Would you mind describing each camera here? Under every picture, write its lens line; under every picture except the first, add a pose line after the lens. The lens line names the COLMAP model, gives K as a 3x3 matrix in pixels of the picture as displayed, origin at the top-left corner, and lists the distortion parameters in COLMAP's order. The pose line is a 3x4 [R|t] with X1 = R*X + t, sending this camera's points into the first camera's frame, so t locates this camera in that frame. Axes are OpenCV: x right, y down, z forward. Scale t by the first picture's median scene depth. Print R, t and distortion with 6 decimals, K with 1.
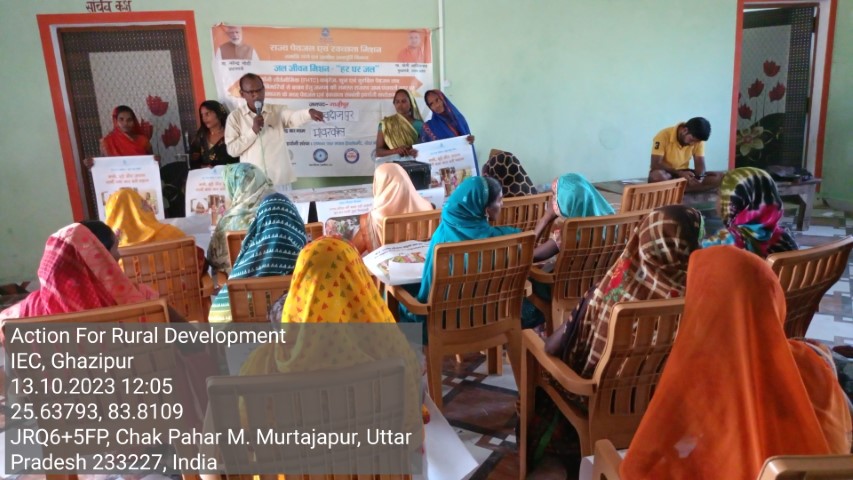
lens RADIAL K [[649.4, 0, 447.6], [0, 649.4, 227.0], [0, 0, 1]] dist [0.023163, -0.043434]
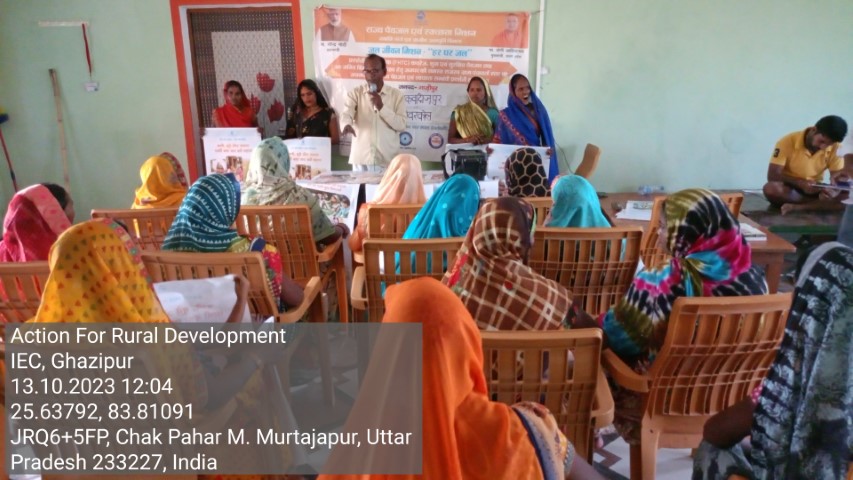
lens RADIAL K [[649.4, 0, 422.6], [0, 649.4, 243.1], [0, 0, 1]] dist [0.023163, -0.043434]
pose [[0.943283, 0.116601, -0.310840, 0.169434], [-0.102042, 0.992799, 0.062756, -0.016028], [0.315919, -0.027478, 0.948388, 0.051473]]
